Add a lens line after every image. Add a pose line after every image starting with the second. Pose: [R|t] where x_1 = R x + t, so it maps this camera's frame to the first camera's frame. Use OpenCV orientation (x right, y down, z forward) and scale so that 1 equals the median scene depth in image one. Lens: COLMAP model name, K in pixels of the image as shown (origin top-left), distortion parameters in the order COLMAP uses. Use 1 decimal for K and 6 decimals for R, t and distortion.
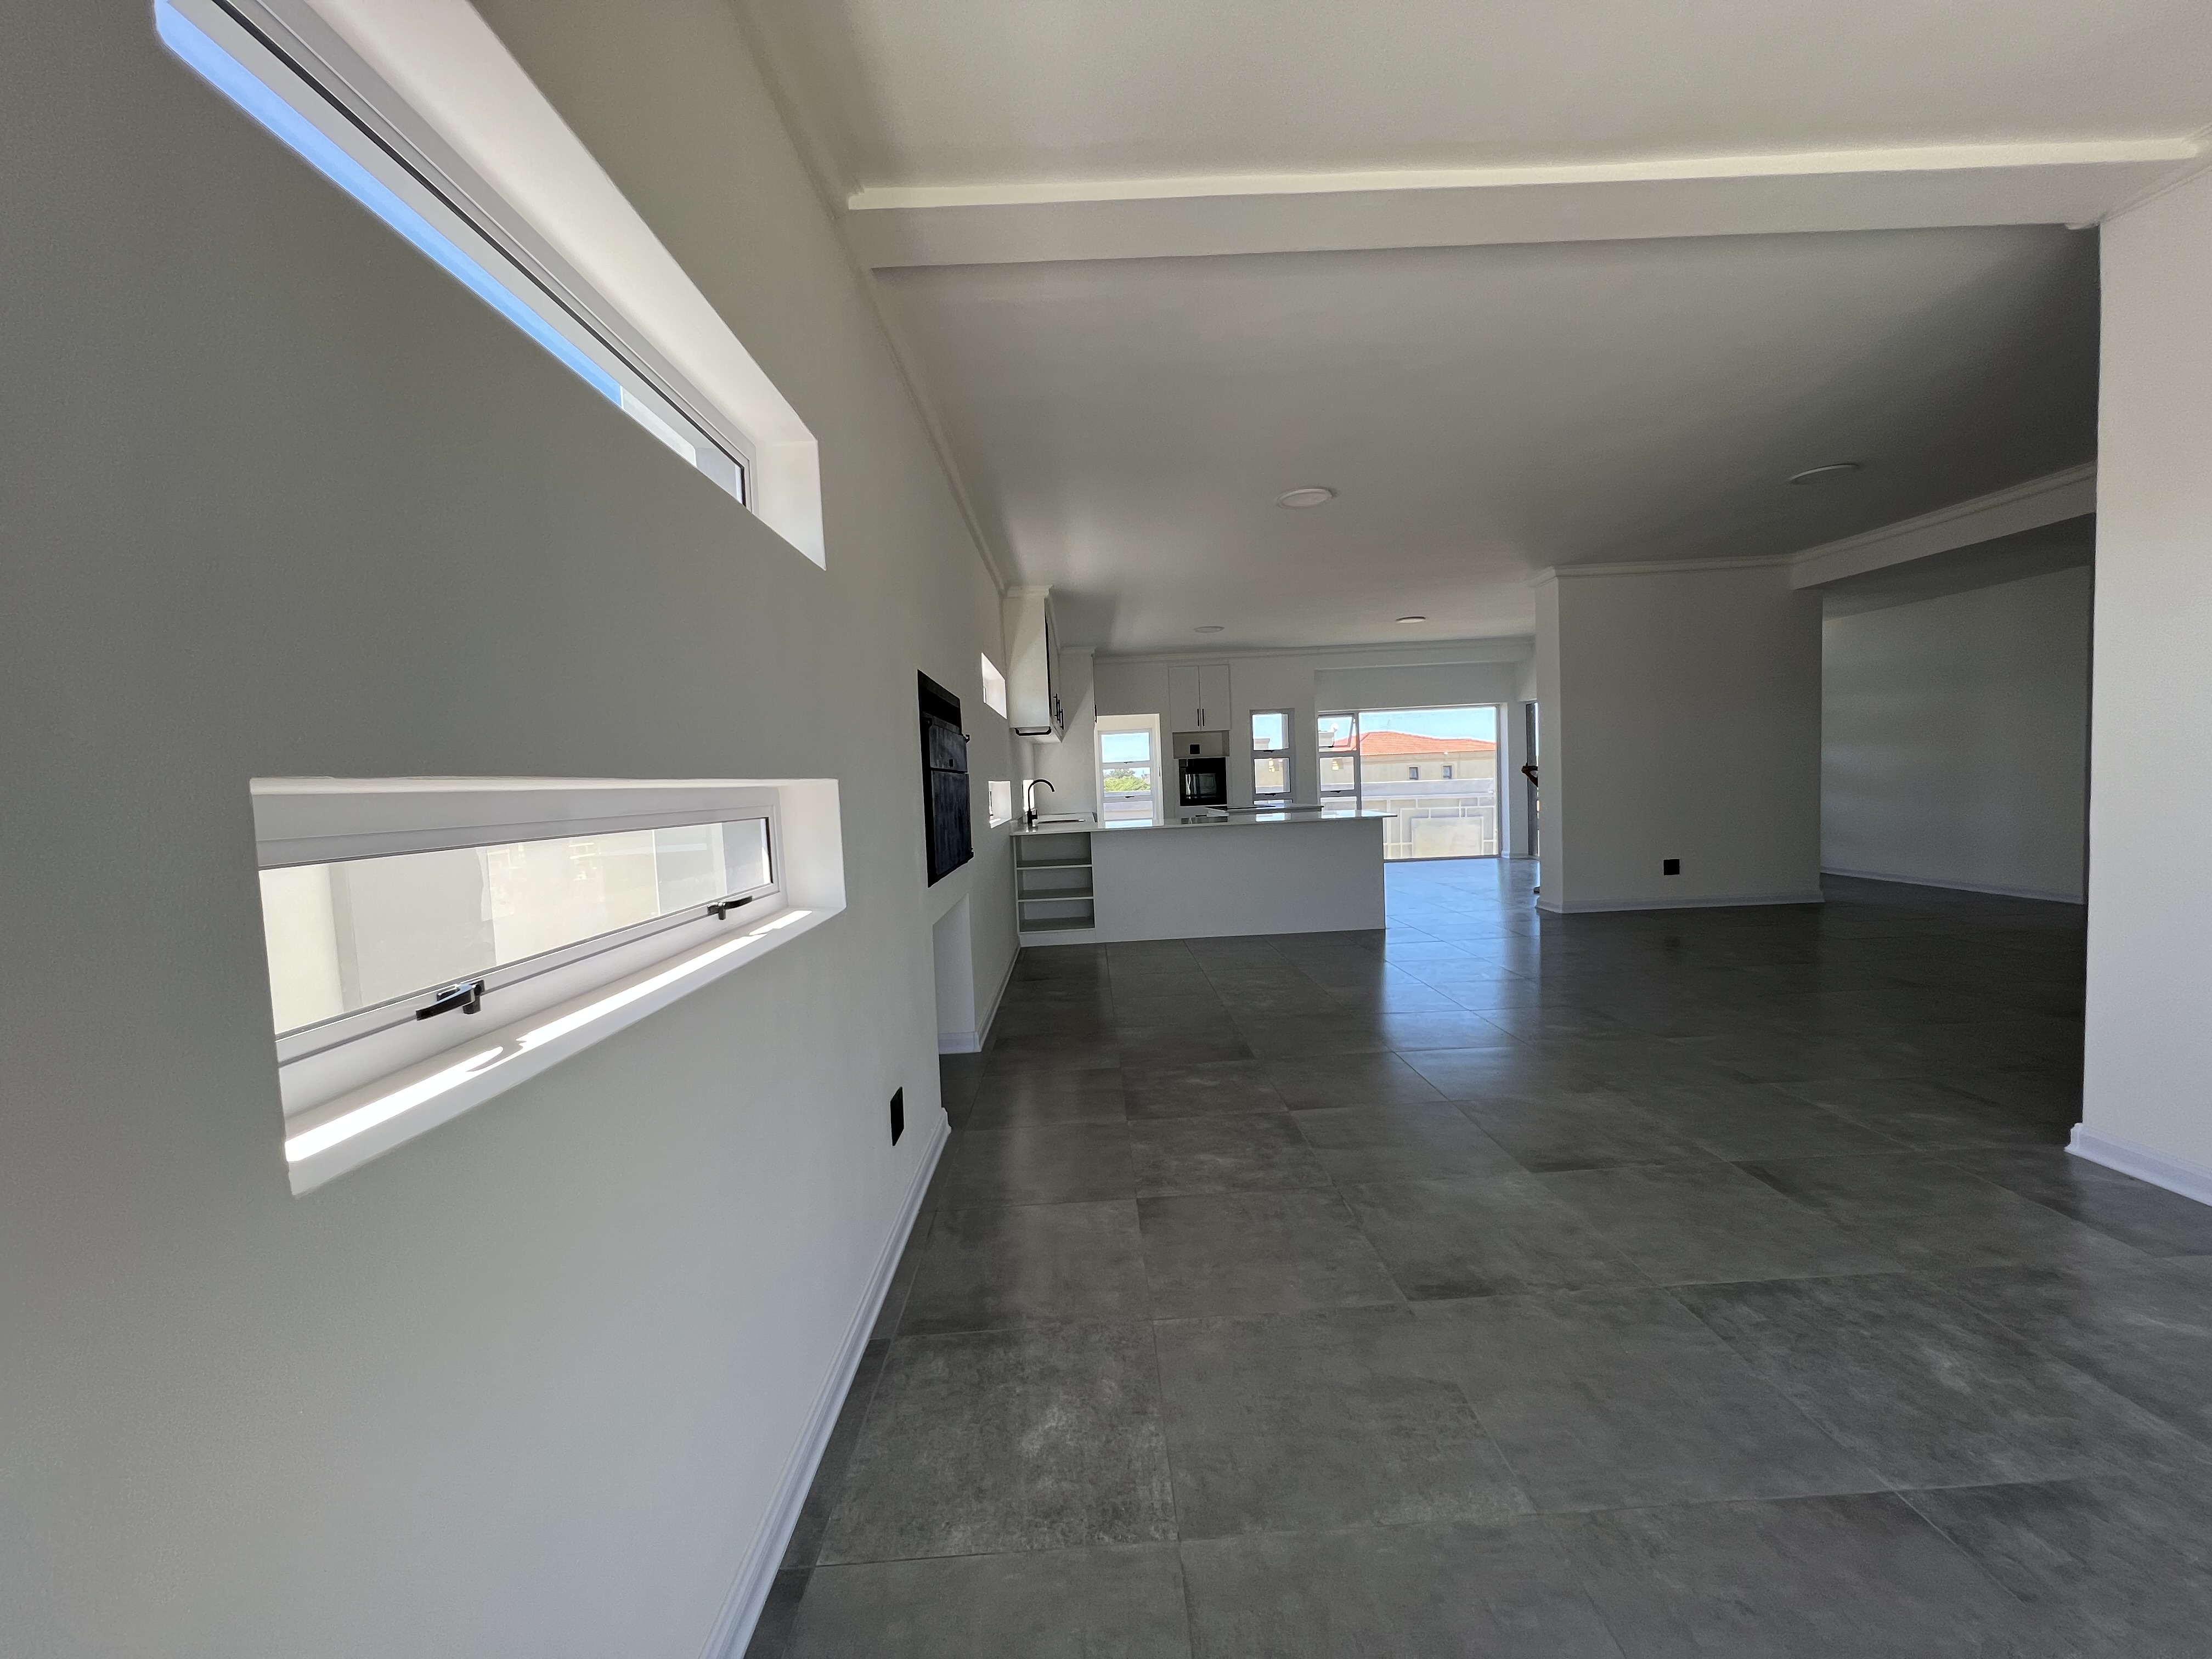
lens RADIAL K [[880.2, 0, 1103.4], [0, 880.2, 829.9], [0, 0, 1]] dist [-0.004513, 0.001768]
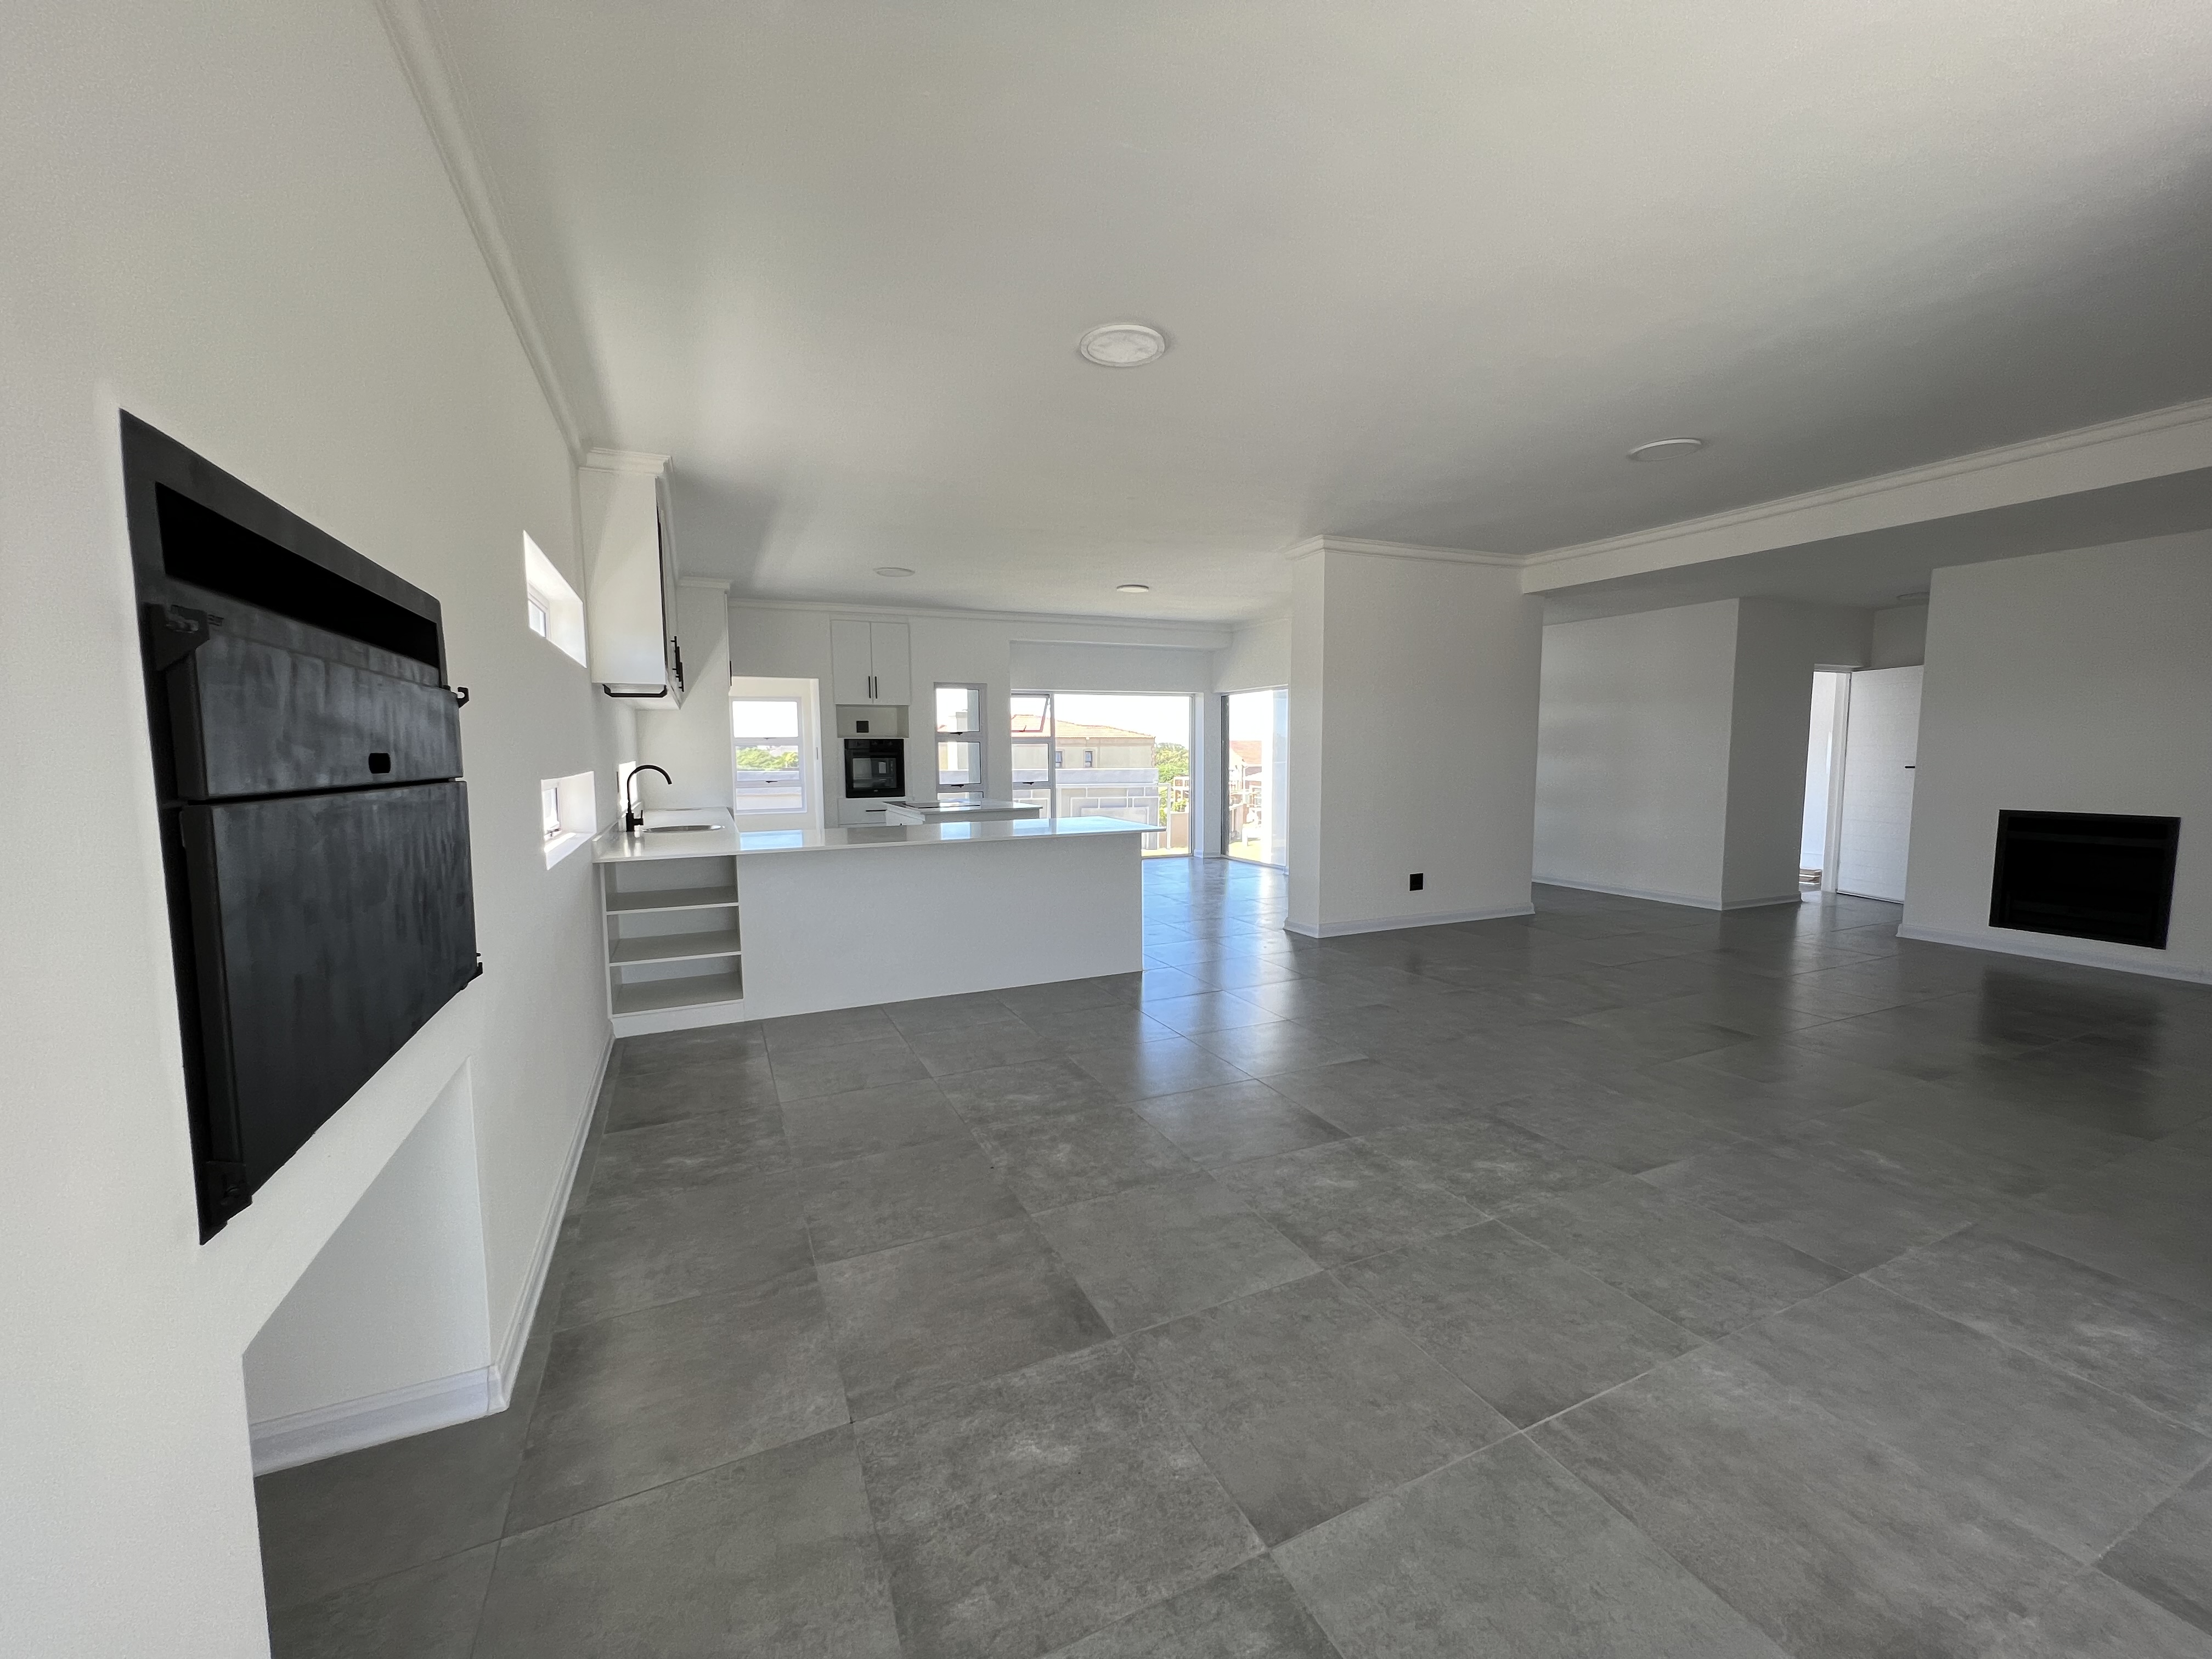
lens RADIAL K [[880.2, 0, 1102.7], [0, 880.2, 832.7], [0, 0, 1]] dist [-0.004513, 0.001768]
pose [[0.917231, -0.000677, 0.398355, -0.023847], [-0.010870, 0.999584, 0.026729, -0.030997], [-0.398207, -0.028846, 0.916842, 0.285303]]
